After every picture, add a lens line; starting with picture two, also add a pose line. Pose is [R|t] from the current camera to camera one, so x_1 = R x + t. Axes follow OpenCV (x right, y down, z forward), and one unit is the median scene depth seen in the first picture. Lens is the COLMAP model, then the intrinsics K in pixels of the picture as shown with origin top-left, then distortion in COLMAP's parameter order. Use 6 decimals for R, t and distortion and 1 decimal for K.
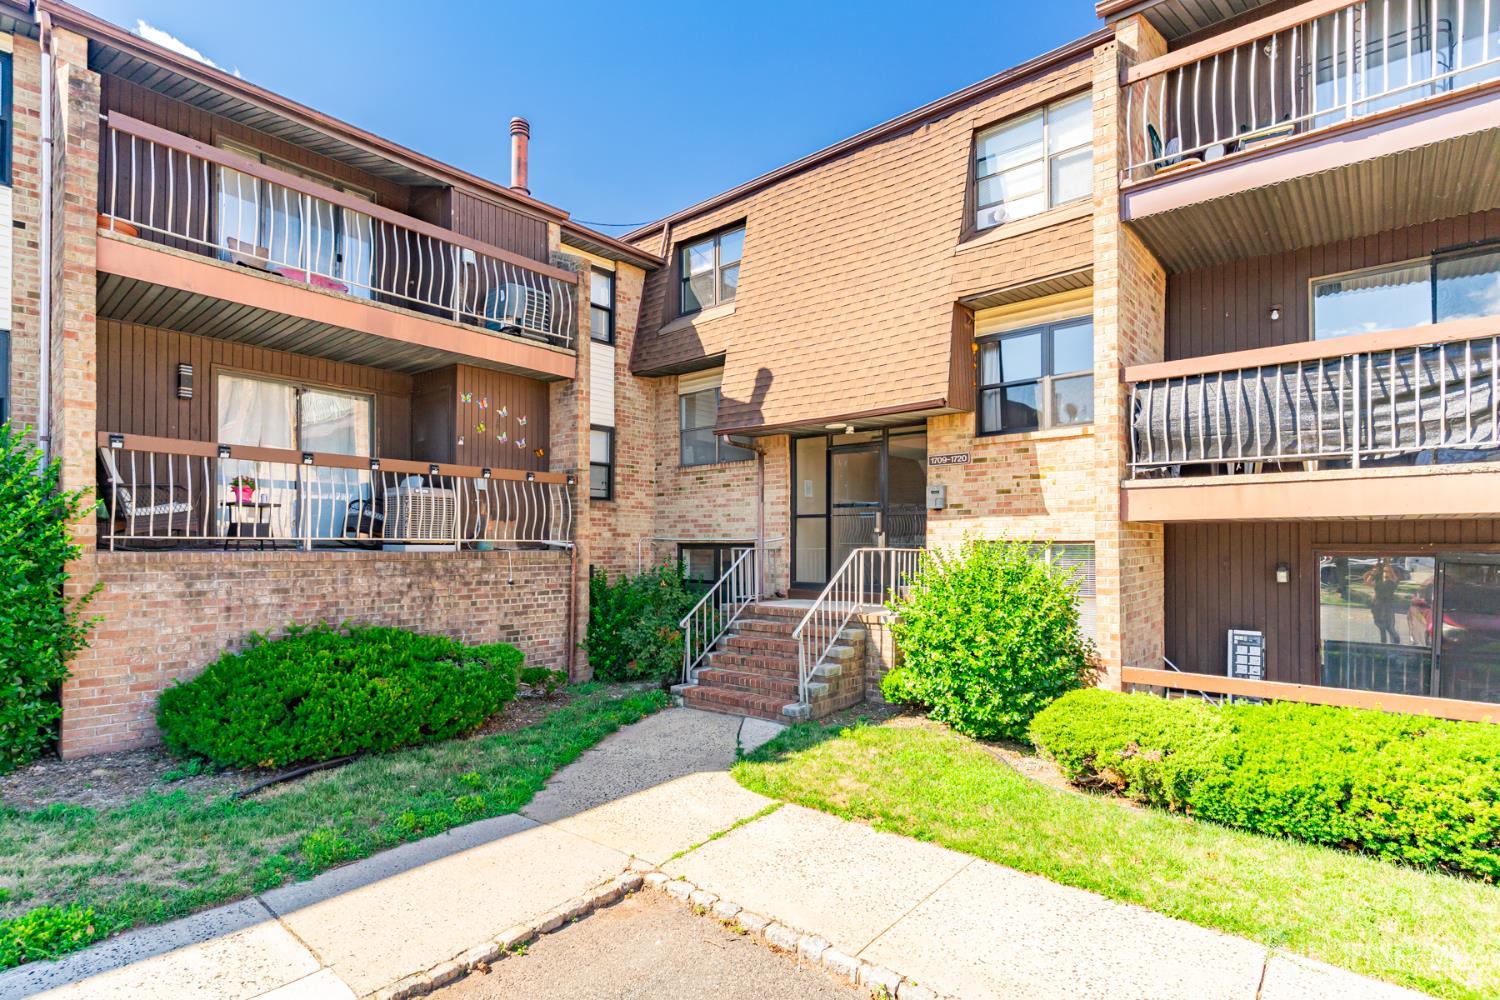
lens RADIAL K [[736.8, 0, 750.9], [0, 736.8, 539.6], [0, 0, 1]] dist [0.001046, 0.000209]
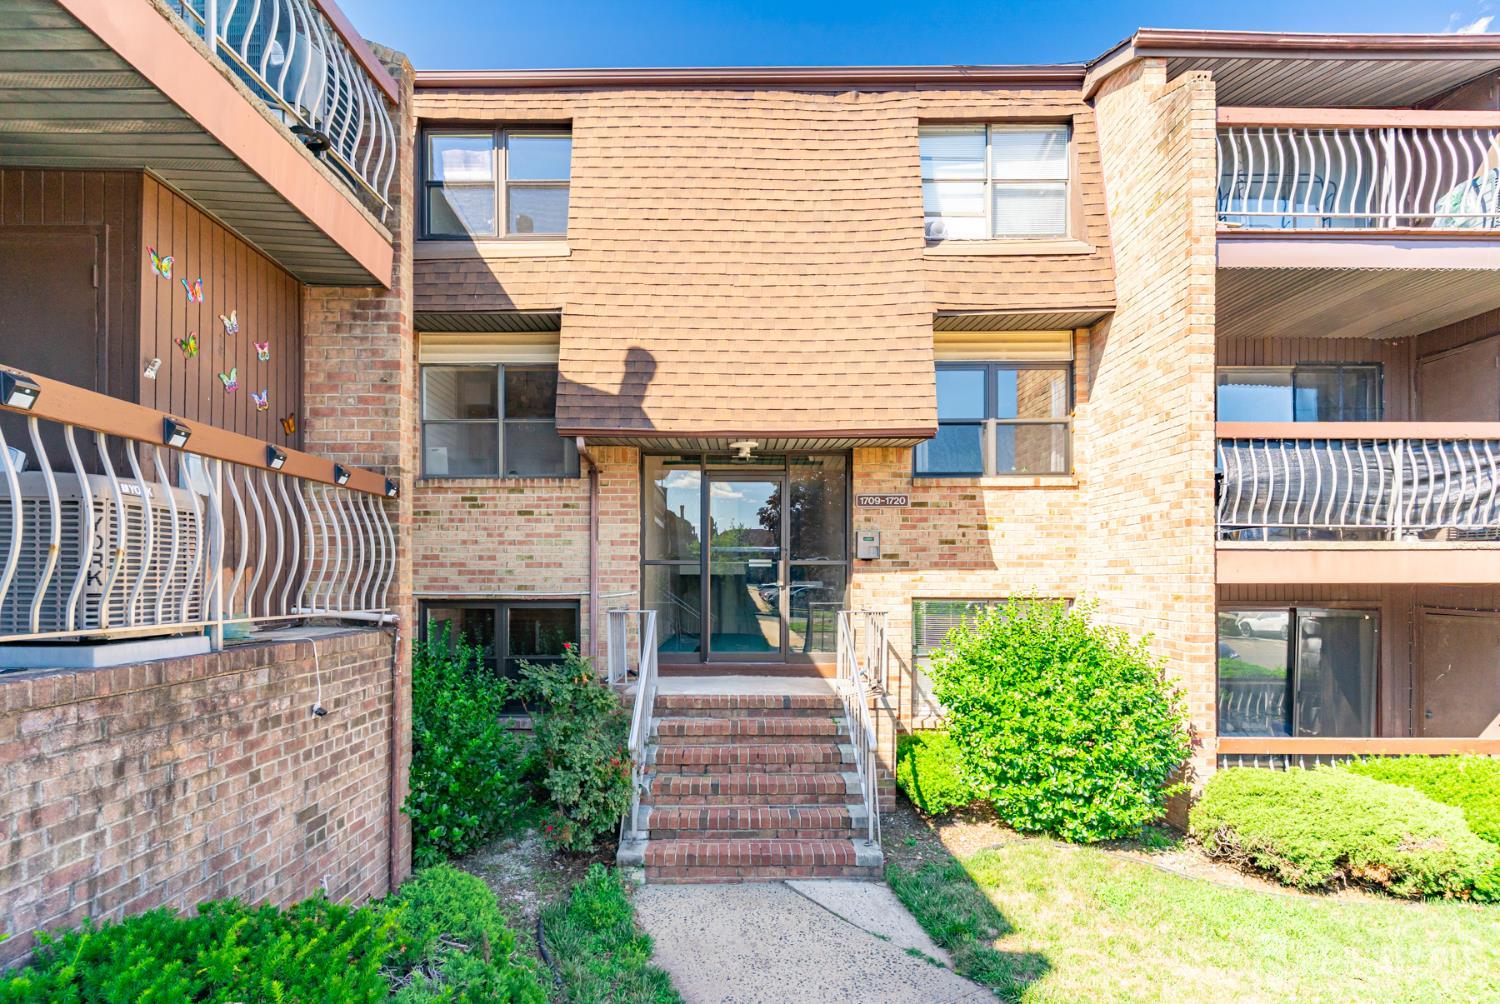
lens RADIAL K [[722.8, 0, 747.8], [0, 722.8, 577.9], [0, 0, 1]] dist [0.001838, -0.000084]
pose [[0.761952, 0.001388, 0.647632, -0.407596], [-0.004706, 0.999983, 0.003393, -0.024030], [-0.647616, -0.005633, 0.761946, 0.498955]]
